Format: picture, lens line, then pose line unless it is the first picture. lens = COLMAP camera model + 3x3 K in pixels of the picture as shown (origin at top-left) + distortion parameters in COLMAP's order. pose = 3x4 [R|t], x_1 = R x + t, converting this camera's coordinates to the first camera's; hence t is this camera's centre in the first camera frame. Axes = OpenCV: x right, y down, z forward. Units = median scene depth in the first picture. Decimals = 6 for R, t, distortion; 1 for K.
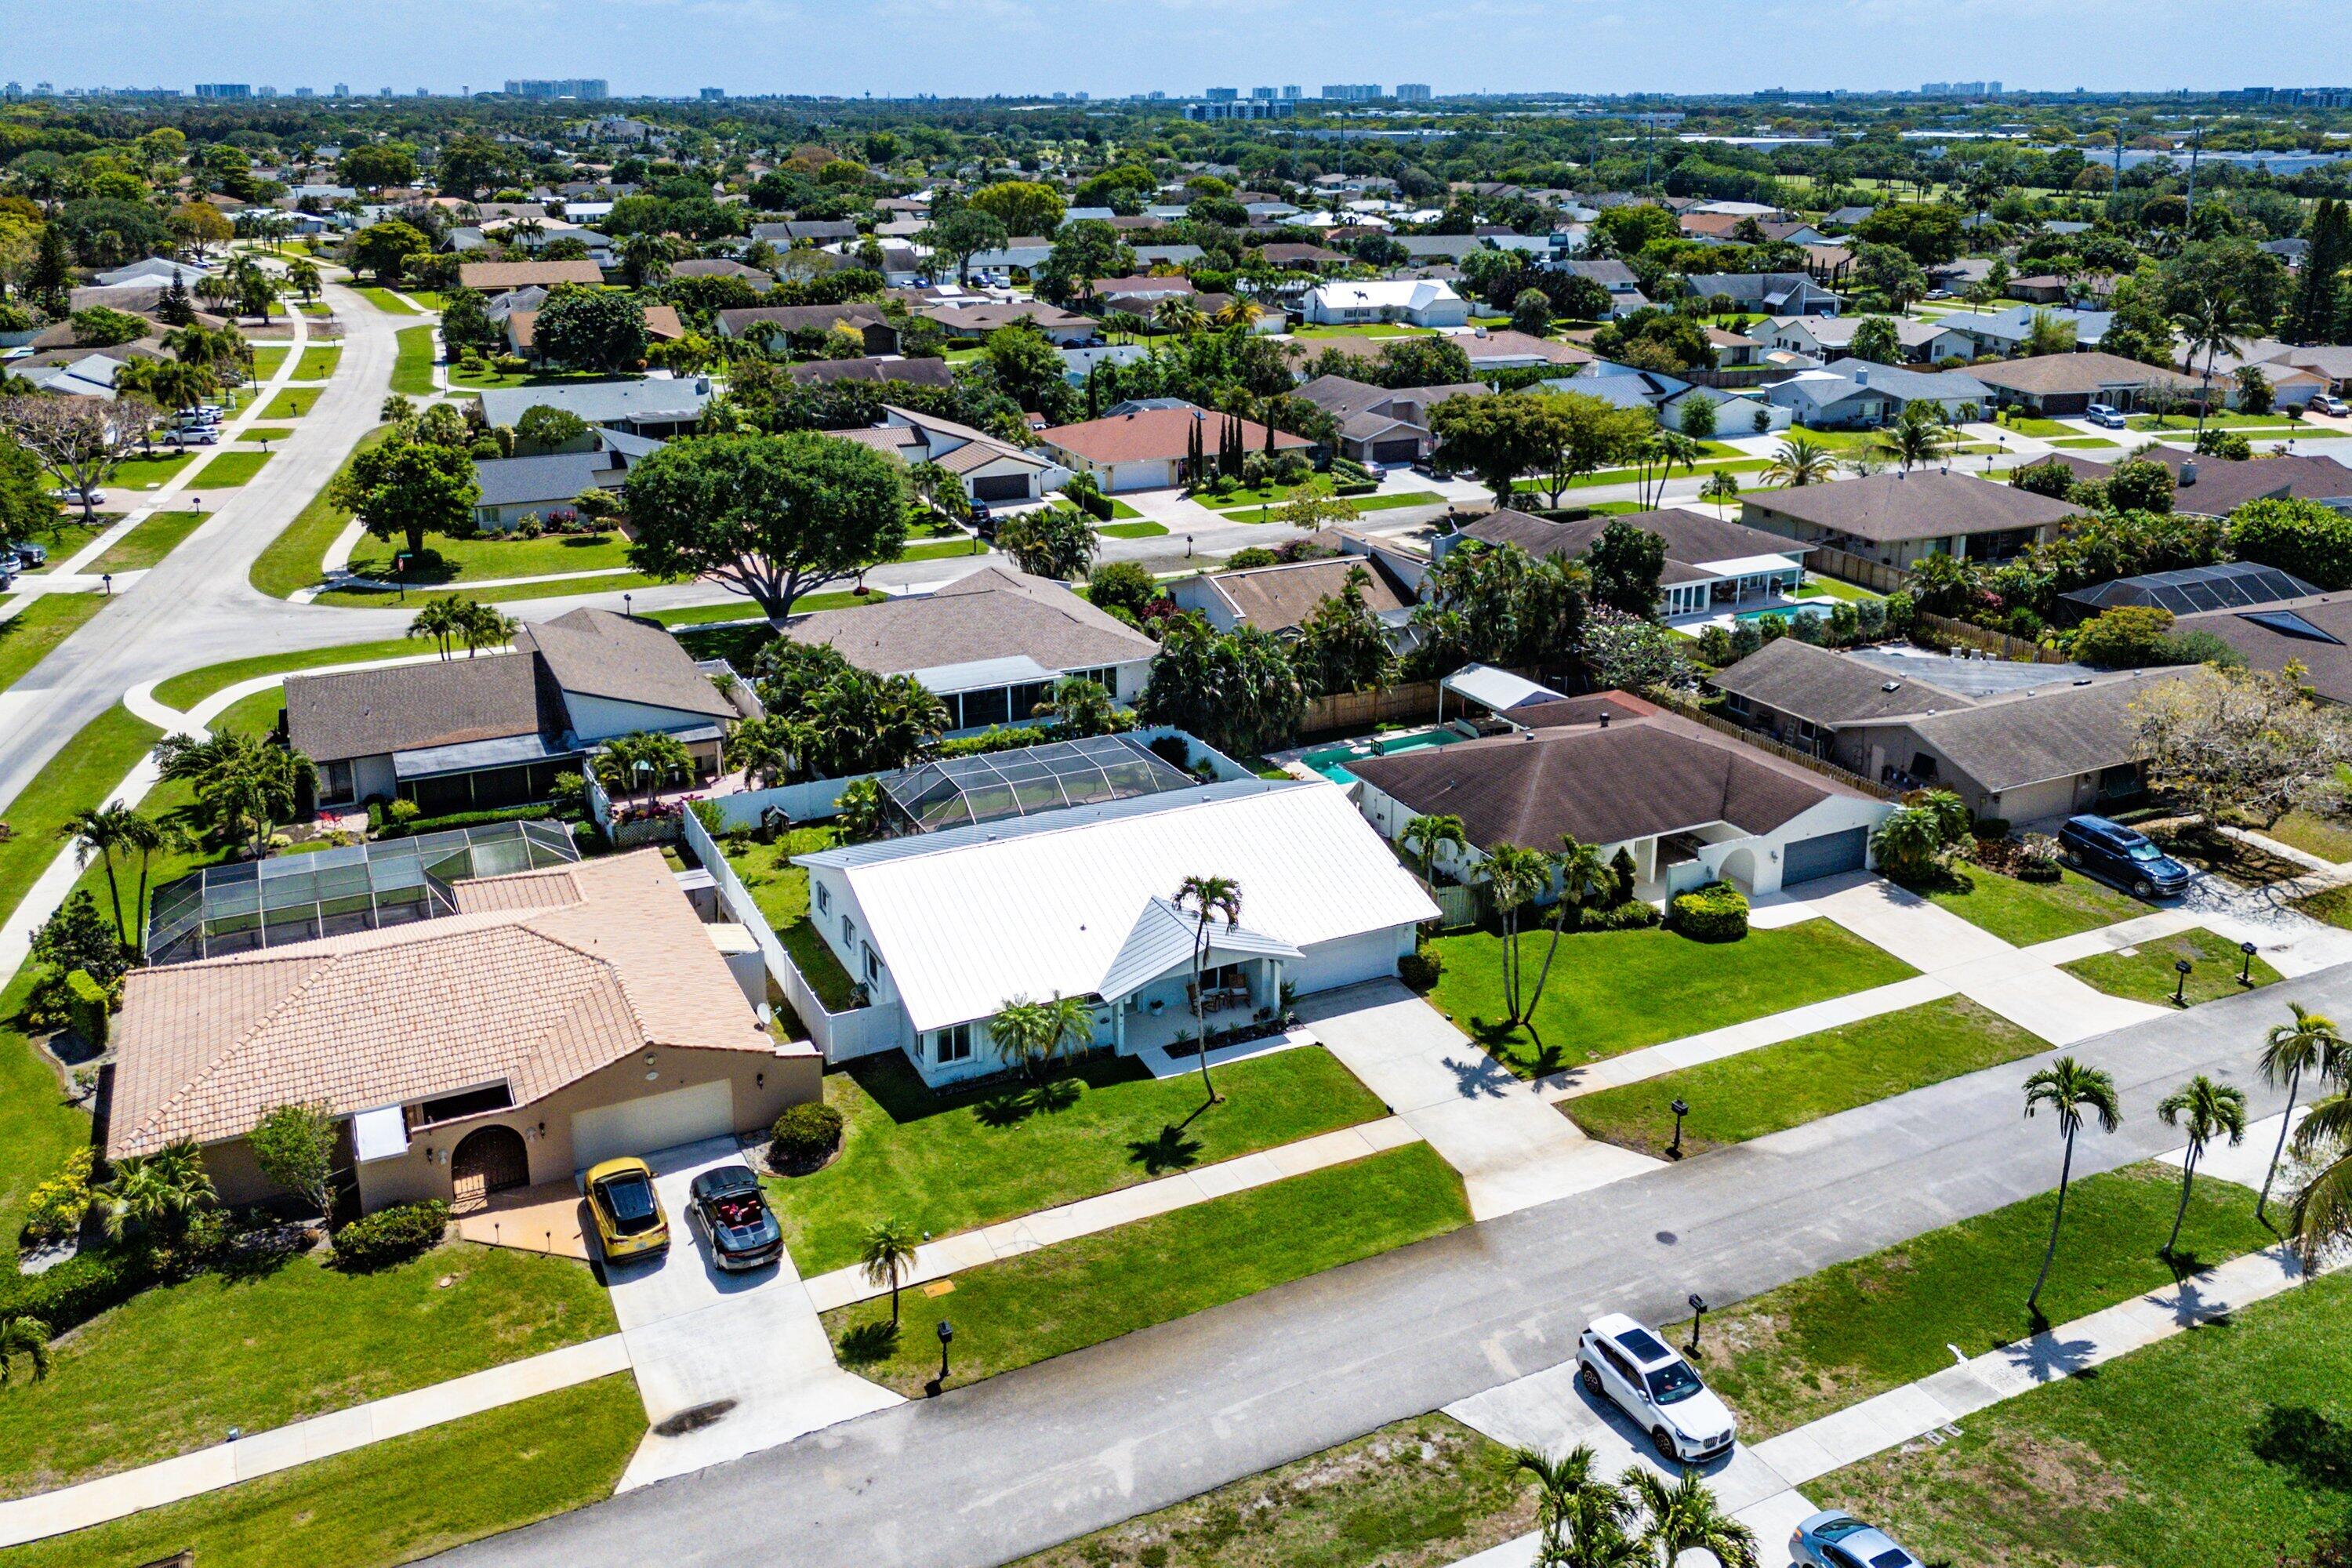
lens RADIAL K [[1780.7, 0, 1218.5], [0, 1780.7, 791.2], [0, 0, 1]] dist [0.077496, -0.157861]
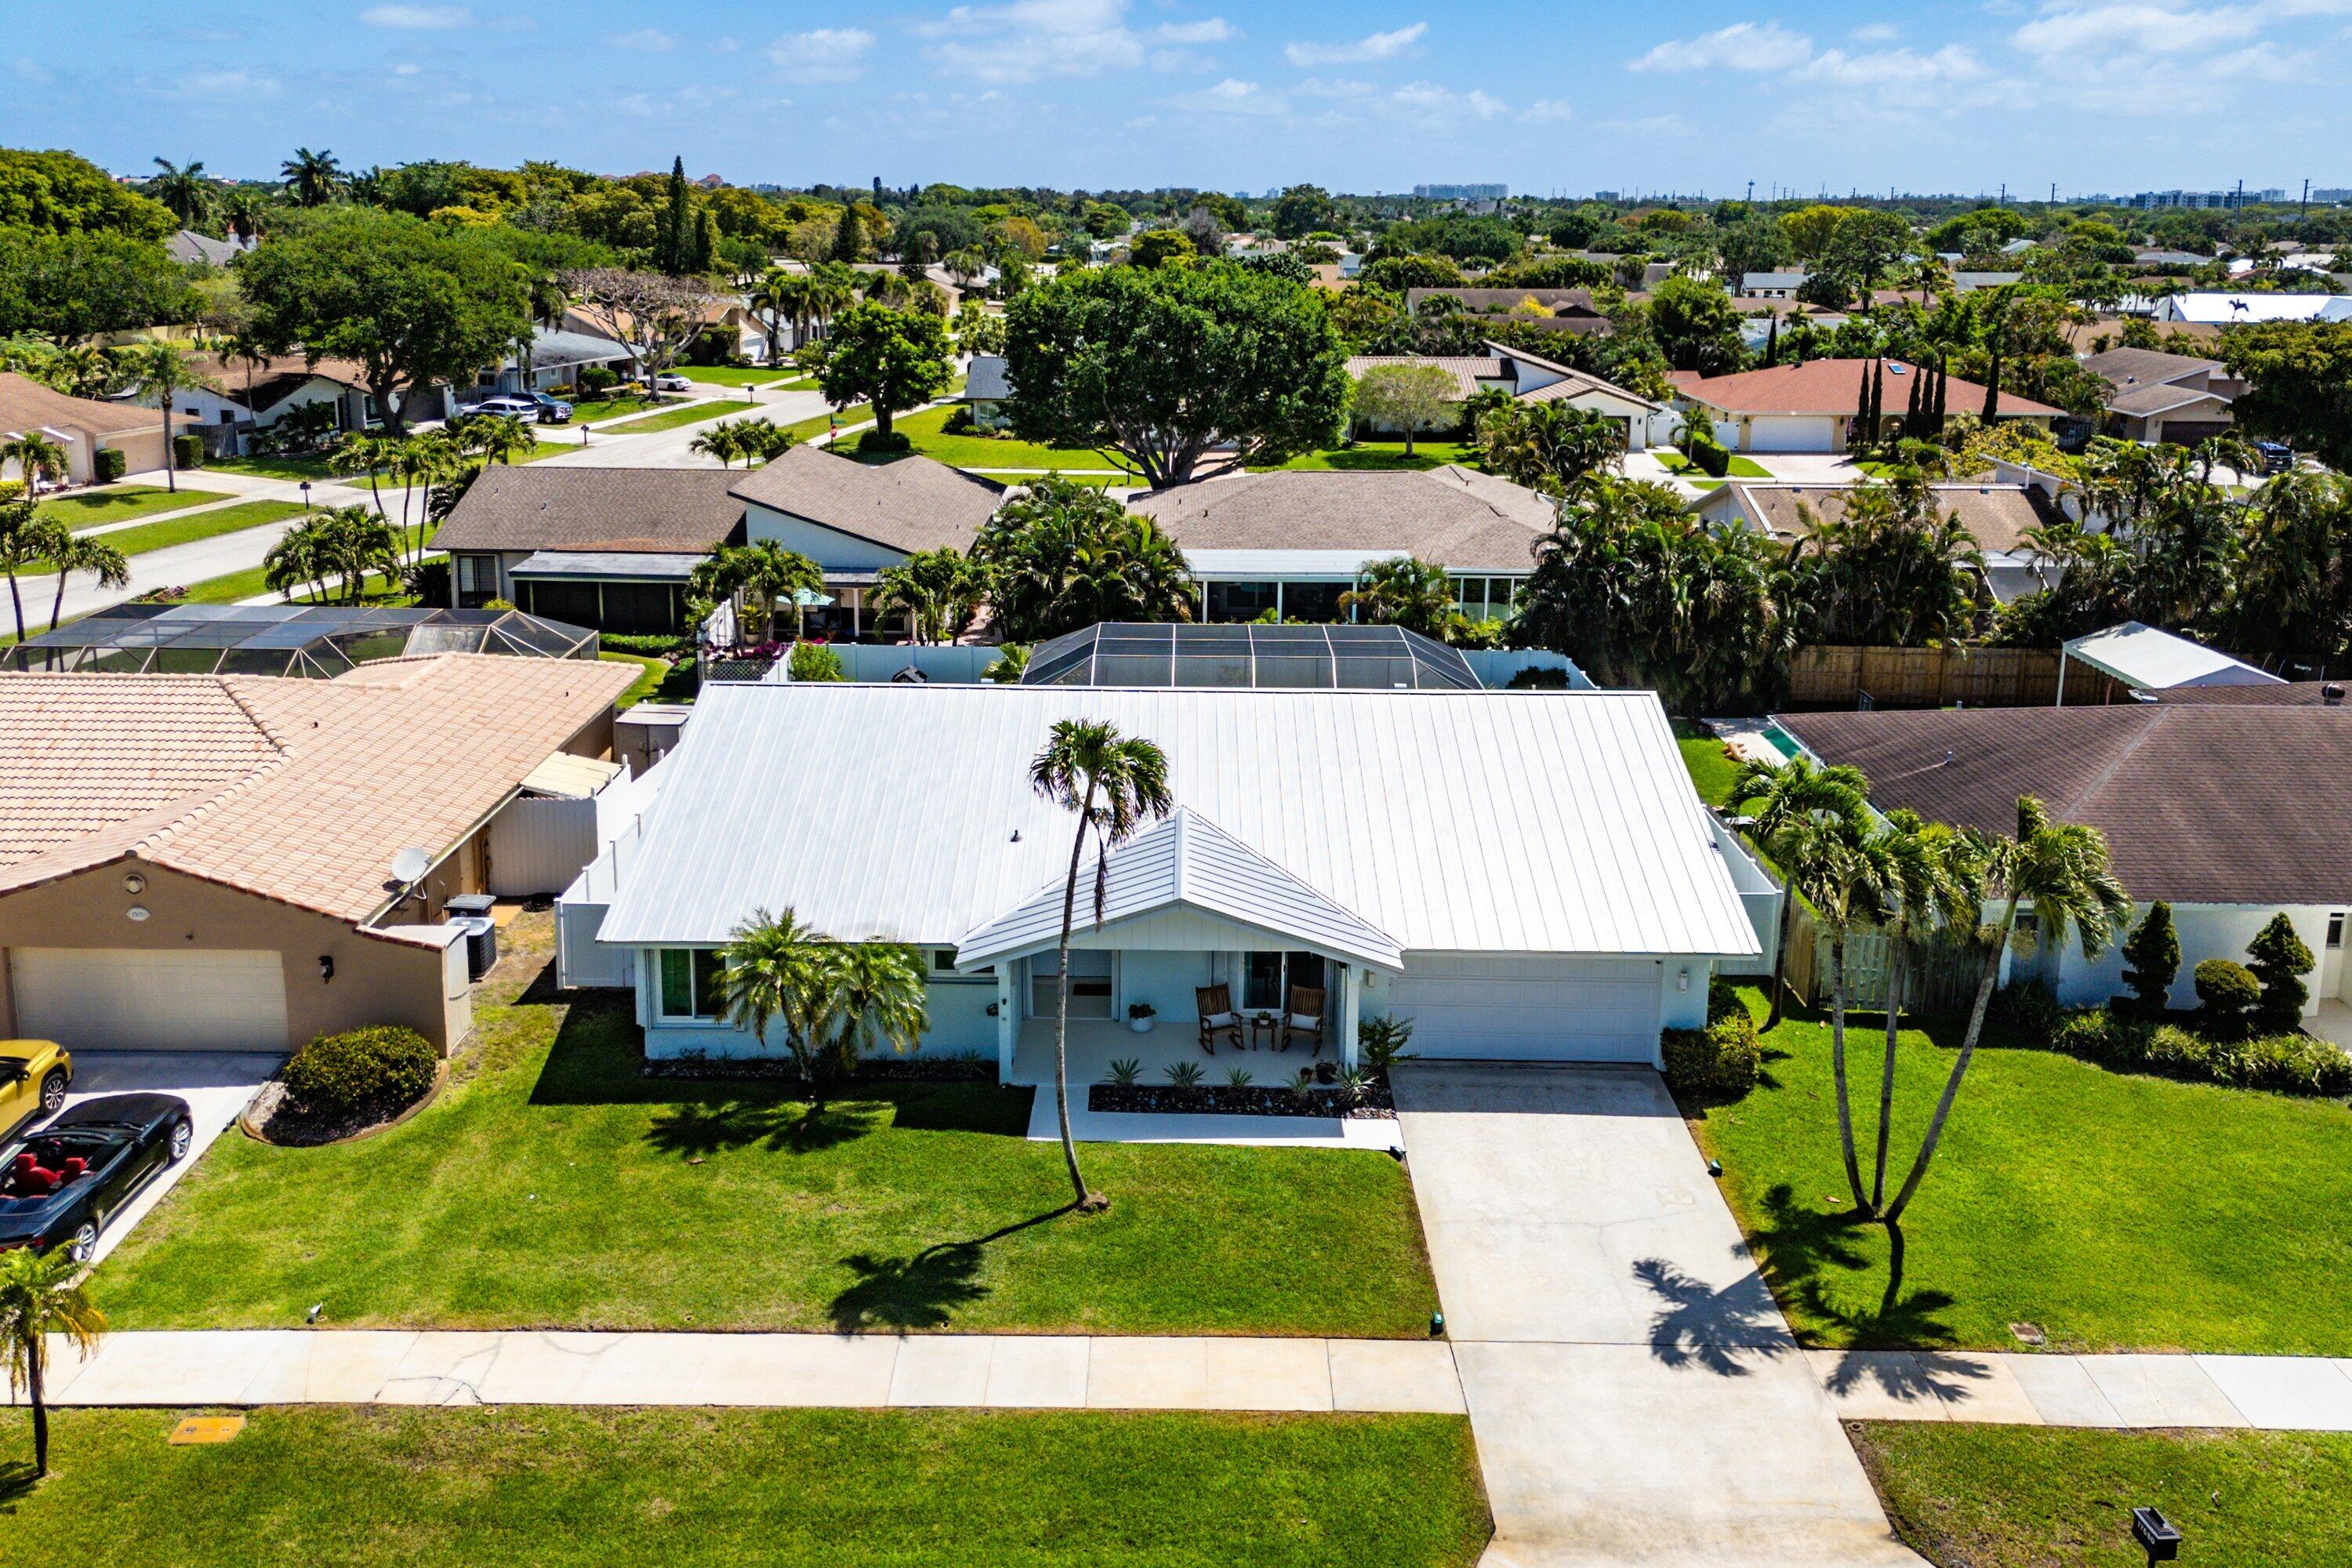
lens RADIAL K [[1844.9, 0, 1188.2], [0, 1844.9, 671.4], [0, 0, 1]] dist [0.056858, -0.075727]
pose [[0.889545, 0.113098, -0.442627, 0.200165], [-0.165938, 0.982688, -0.082394, 0.061864], [0.425646, 0.146742, 0.892912, 0.489761]]
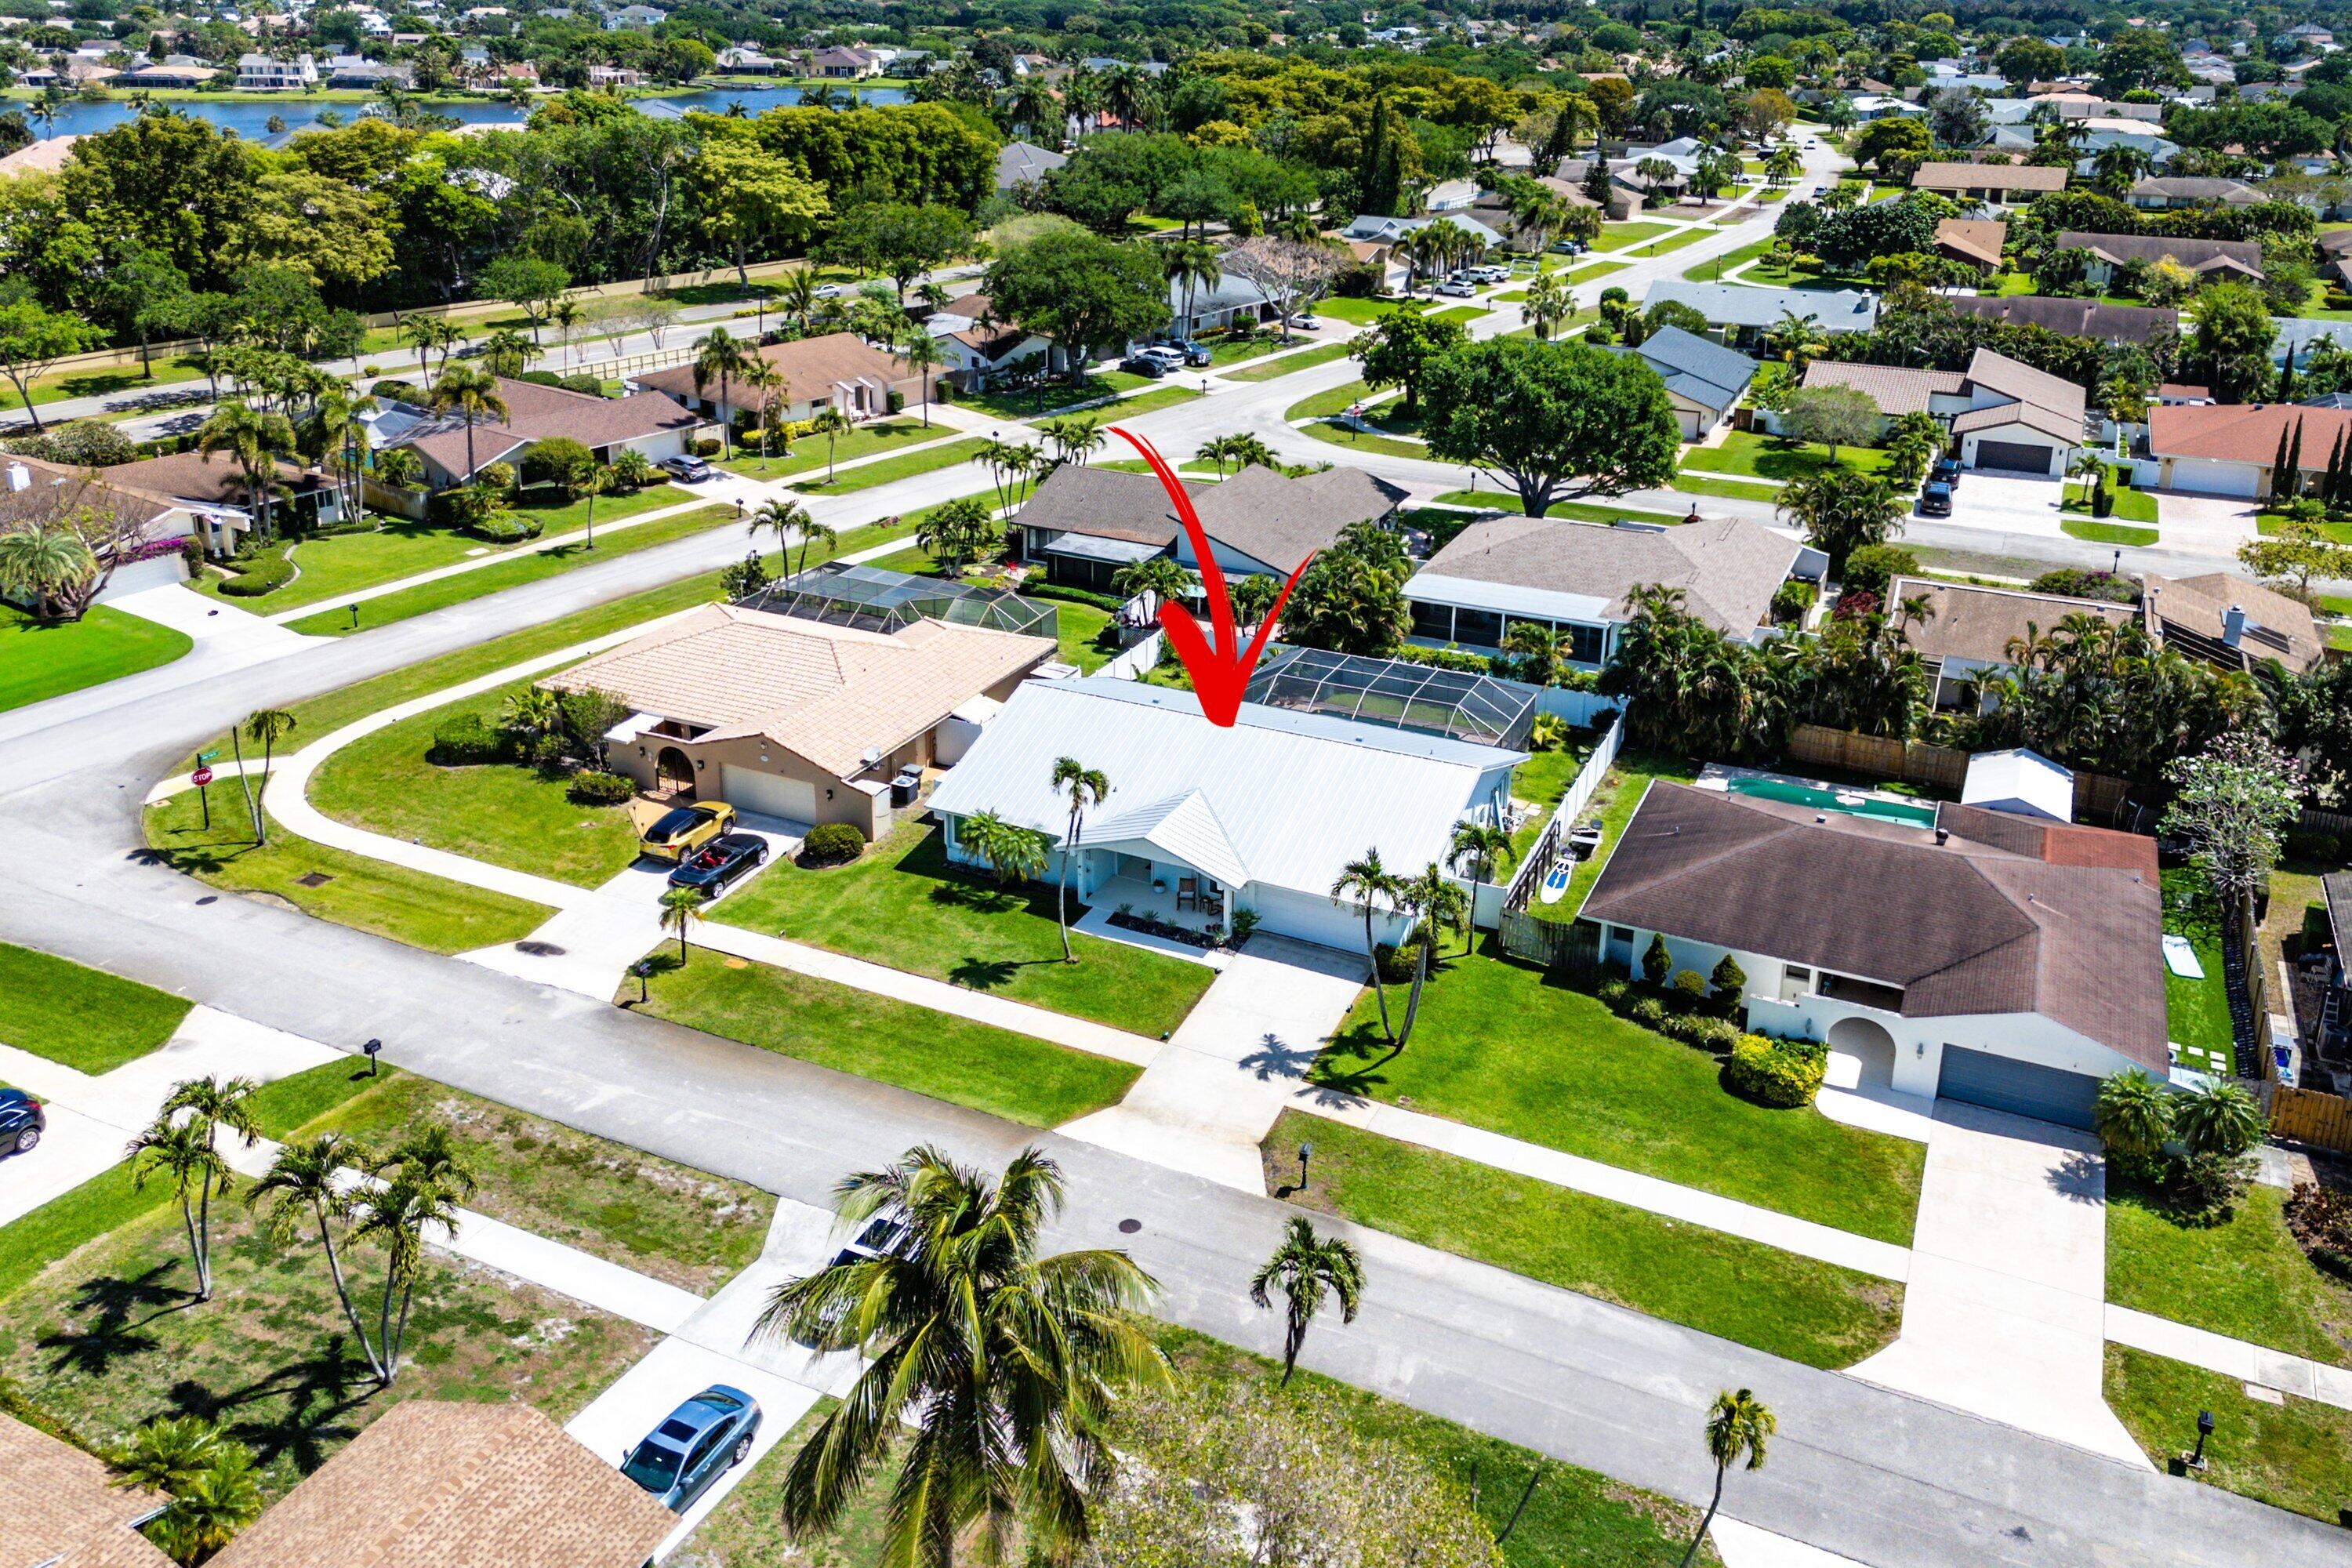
lens RADIAL K [[1780.7, 0, 1218.5], [0, 1780.7, 791.2], [0, 0, 1]] dist [0.077496, -0.157861]
pose [[0.617811, 0.331687, -0.712947, 0.723023], [-0.291599, 0.938674, 0.184015, -0.139803], [0.730260, 0.094208, 0.676643, 0.273290]]
